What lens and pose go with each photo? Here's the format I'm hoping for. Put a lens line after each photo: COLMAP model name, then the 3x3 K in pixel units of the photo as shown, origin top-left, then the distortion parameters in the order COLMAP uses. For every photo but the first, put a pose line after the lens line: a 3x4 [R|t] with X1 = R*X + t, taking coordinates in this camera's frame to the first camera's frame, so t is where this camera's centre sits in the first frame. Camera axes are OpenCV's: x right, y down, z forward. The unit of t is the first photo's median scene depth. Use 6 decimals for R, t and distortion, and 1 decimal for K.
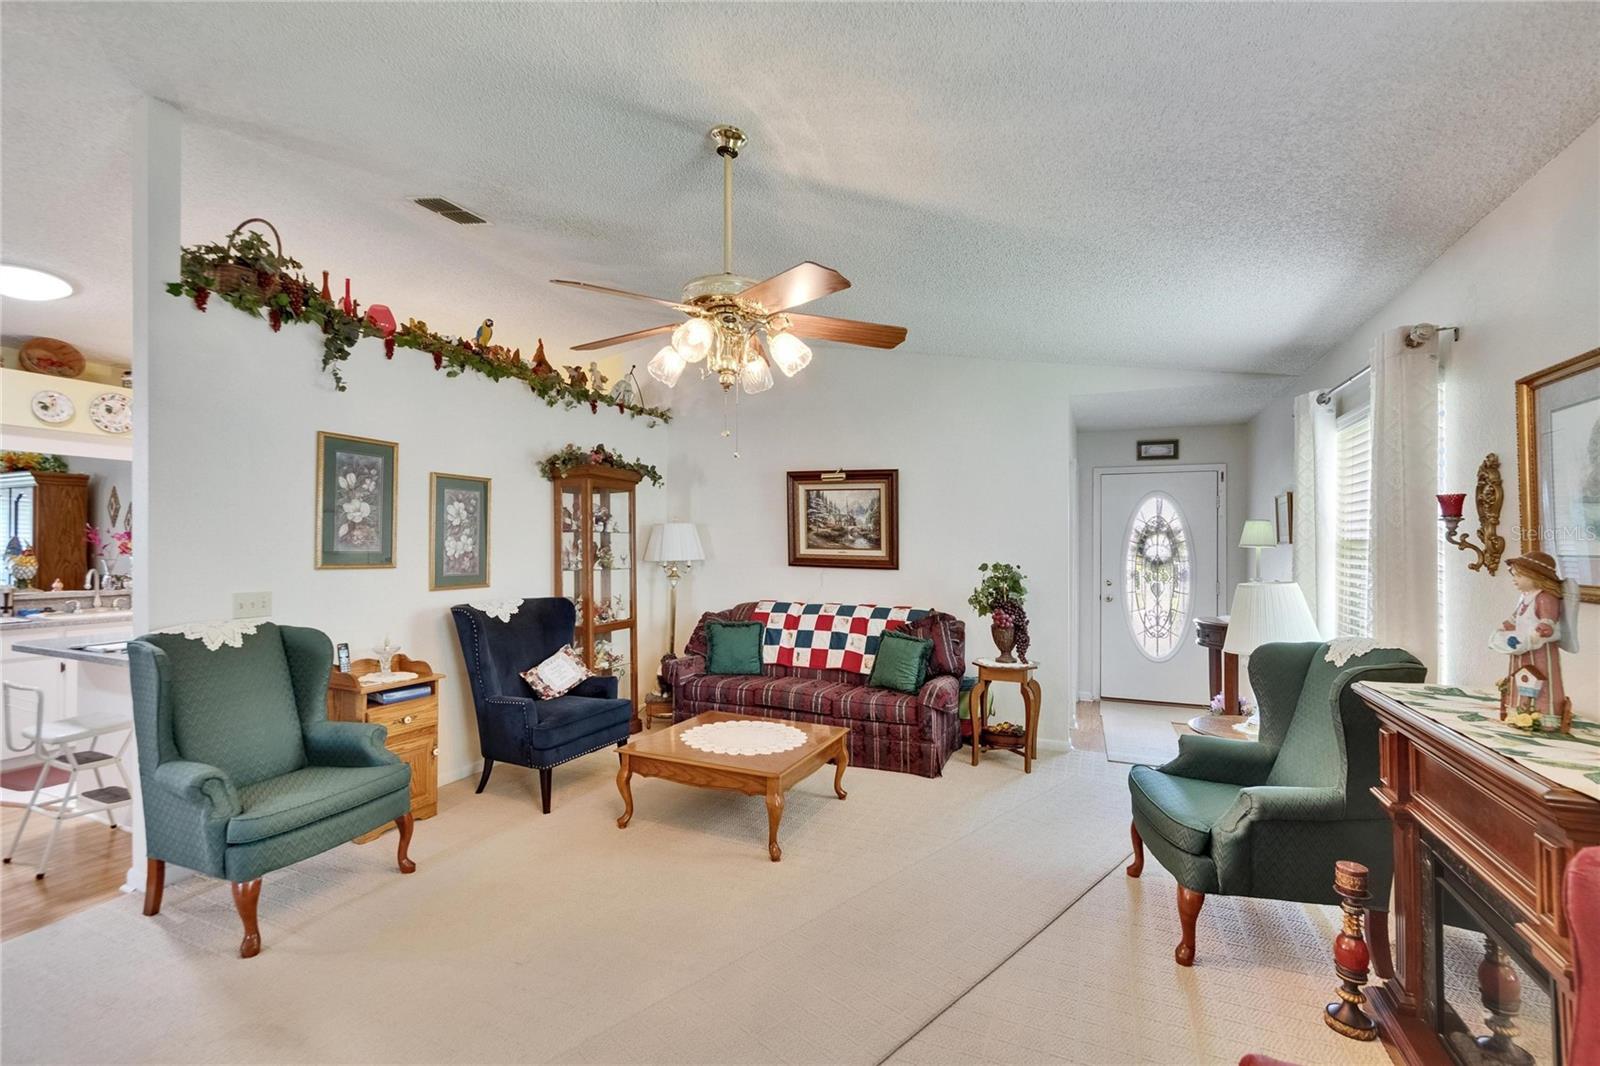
lens RADIAL K [[659.8, 0, 844.5], [0, 659.8, 538.3], [0, 0, 1]] dist [-0.000239, 0.000000]
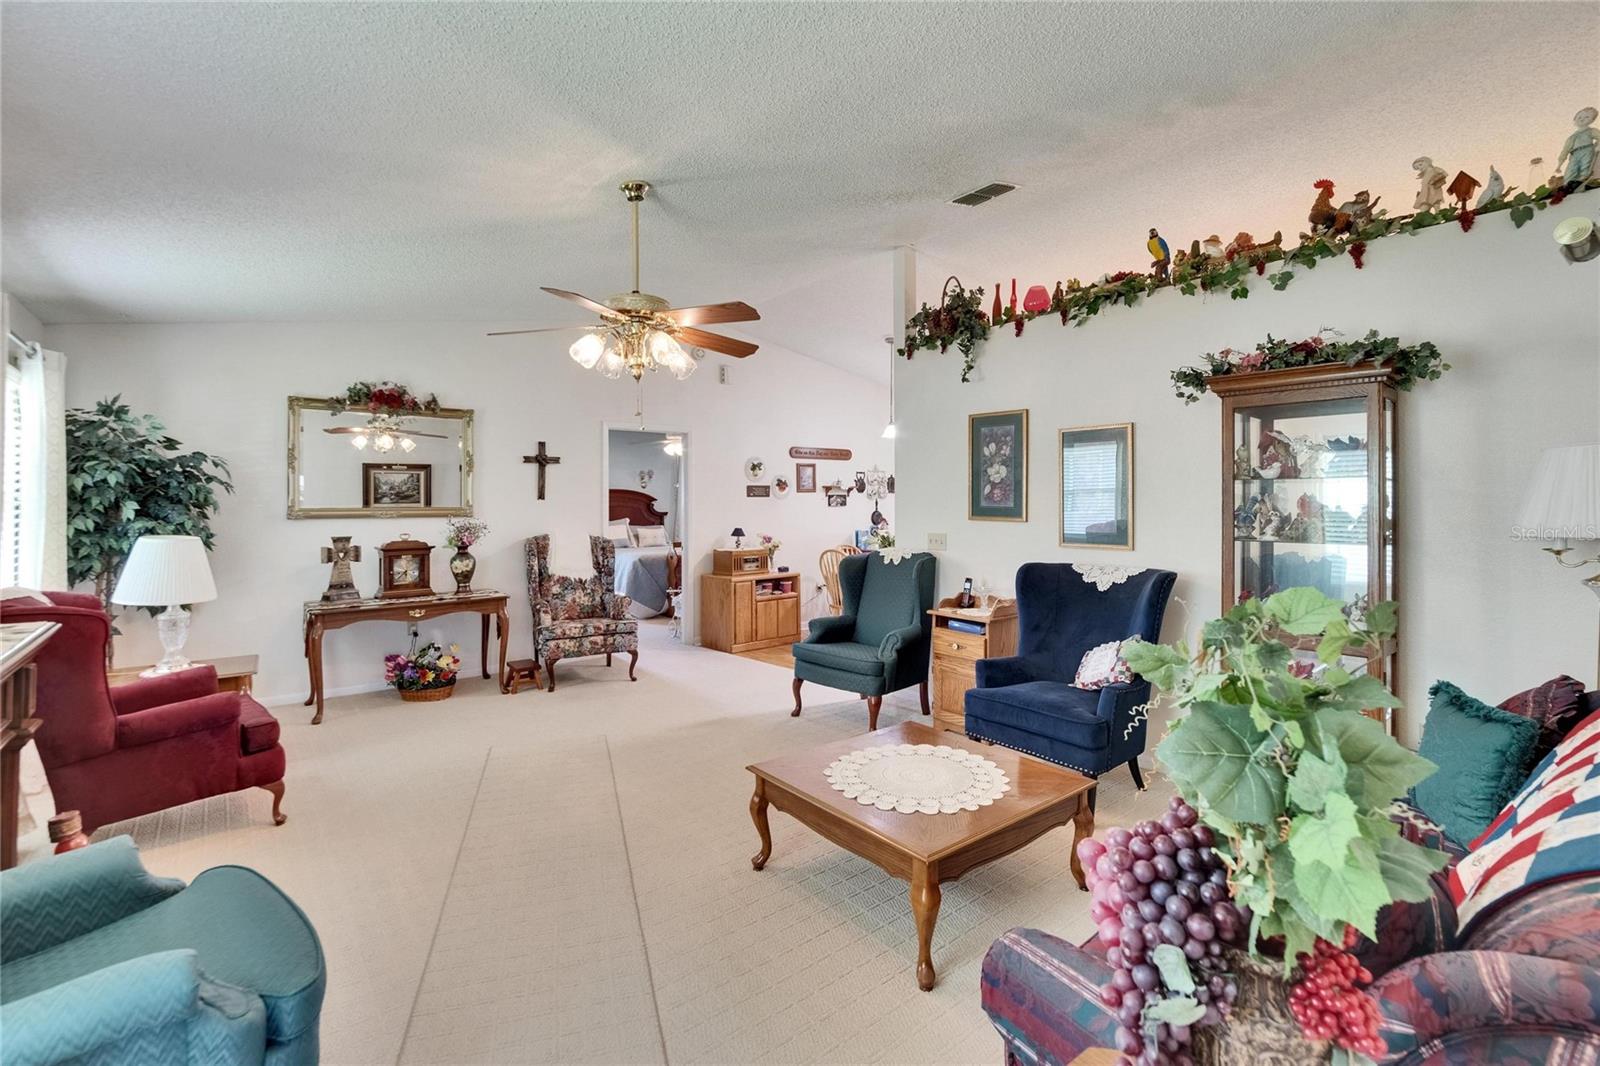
lens RADIAL K [[714.4, 0, 790.5], [0, 714.4, 513.3], [0, 0, 1]] dist [-0.001011, -0.000004]
pose [[-0.493585, 0.005234, -0.869682, 0.595050], [0.002373, 0.999986, 0.004671, 0.025311], [0.869694, 0.000242, -0.493591, 1.331923]]
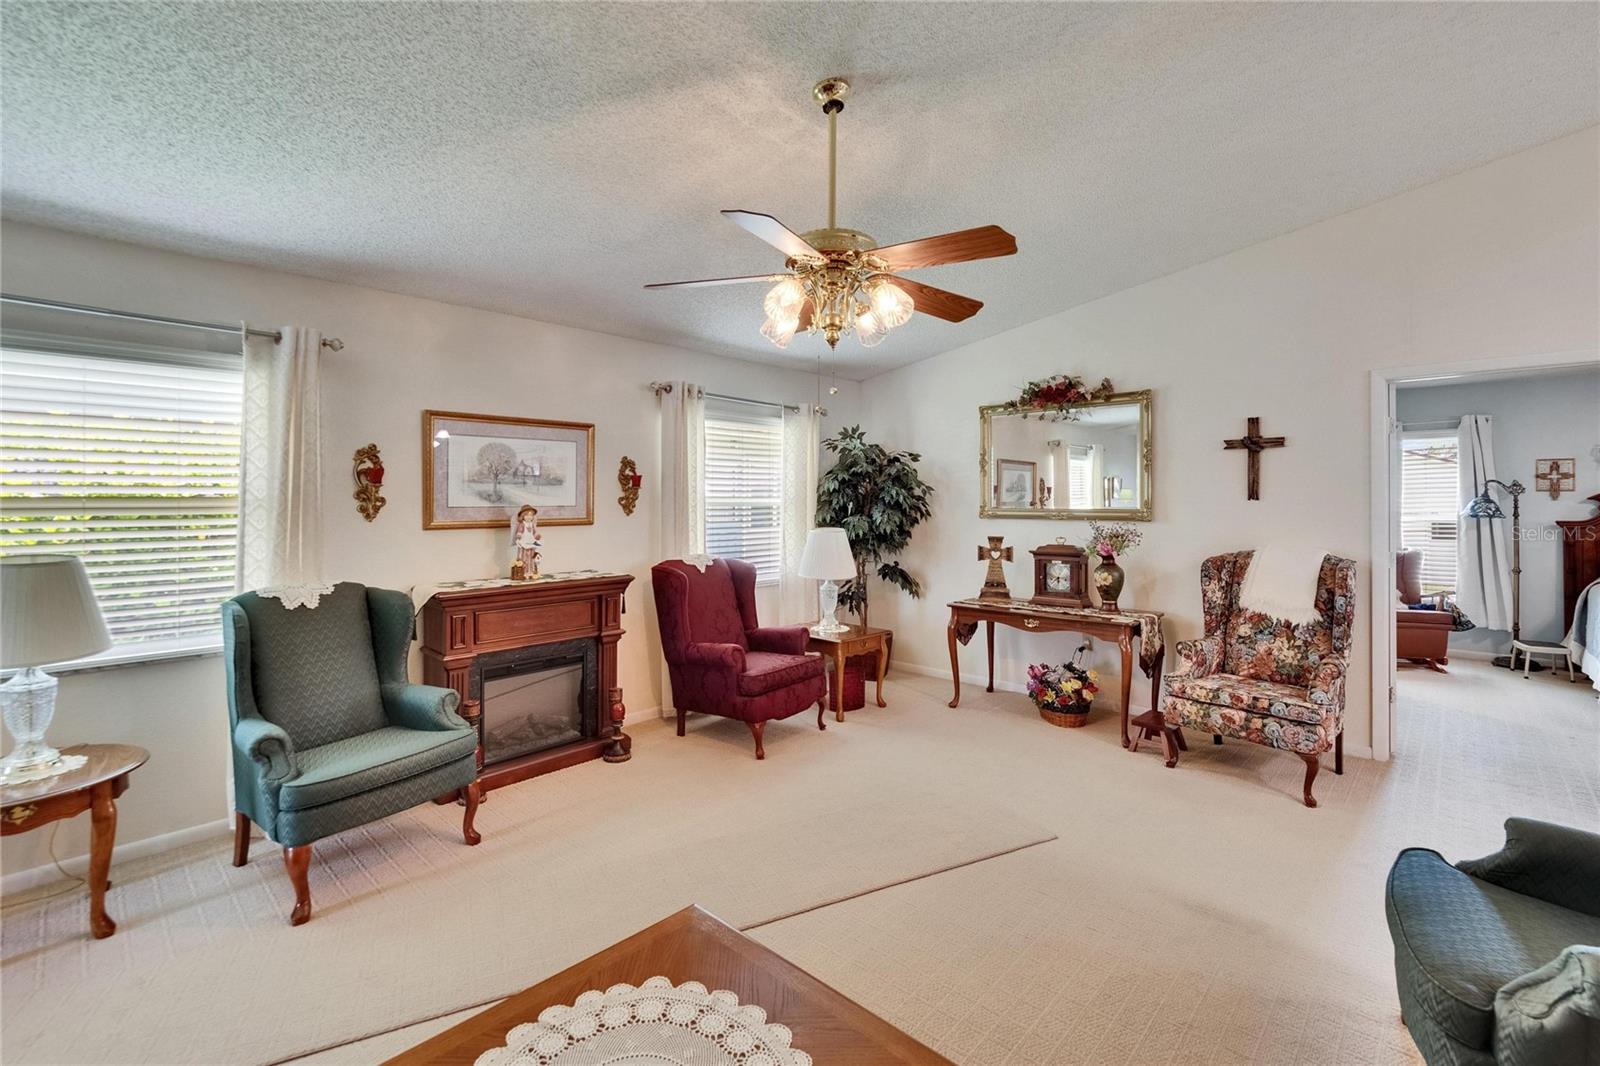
lens RADIAL K [[716.5, 0, 796.7], [0, 716.5, 500.8], [0, 0, 1]] dist [-0.002077, -0.000357]
pose [[-0.932747, -0.008516, 0.360432, -1.720548], [-0.009668, 0.999952, -0.001392, -0.014731], [-0.360403, -0.004783, -0.932785, 1.431022]]
